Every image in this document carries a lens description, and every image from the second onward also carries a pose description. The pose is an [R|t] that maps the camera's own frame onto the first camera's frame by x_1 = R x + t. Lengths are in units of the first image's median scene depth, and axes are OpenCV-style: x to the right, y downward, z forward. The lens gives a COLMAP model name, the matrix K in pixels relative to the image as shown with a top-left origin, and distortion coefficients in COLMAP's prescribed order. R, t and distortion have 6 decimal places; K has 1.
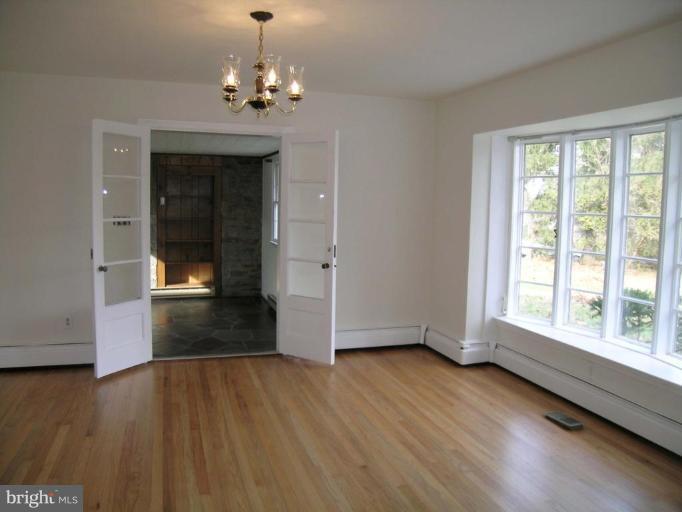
lens RADIAL K [[560.1, 0, 342.5], [0, 560.1, 253.1], [0, 0, 1]] dist [-0.142894, 0.096151]
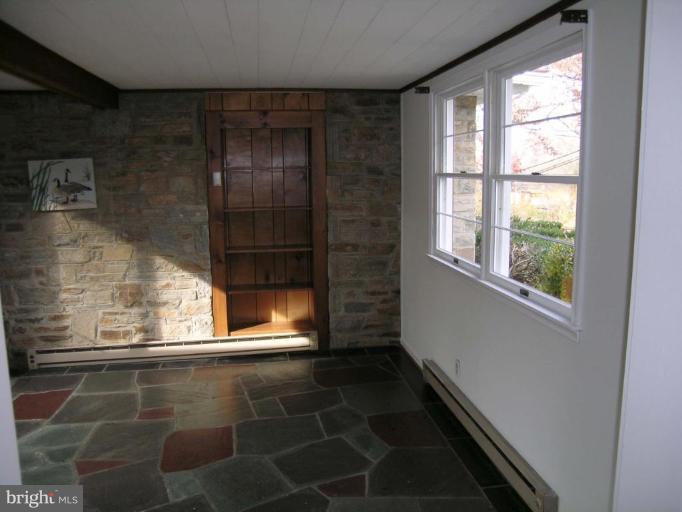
lens RADIAL K [[560.1, 0, 341.3], [0, 560.1, 258.1], [0, 0, 1]] dist [-0.142894, 0.096151]
pose [[0.987111, -0.009116, -0.159777, -0.117243], [0.018696, 0.998109, 0.058554, -0.045077], [0.158942, -0.060786, 0.985415, 0.464485]]
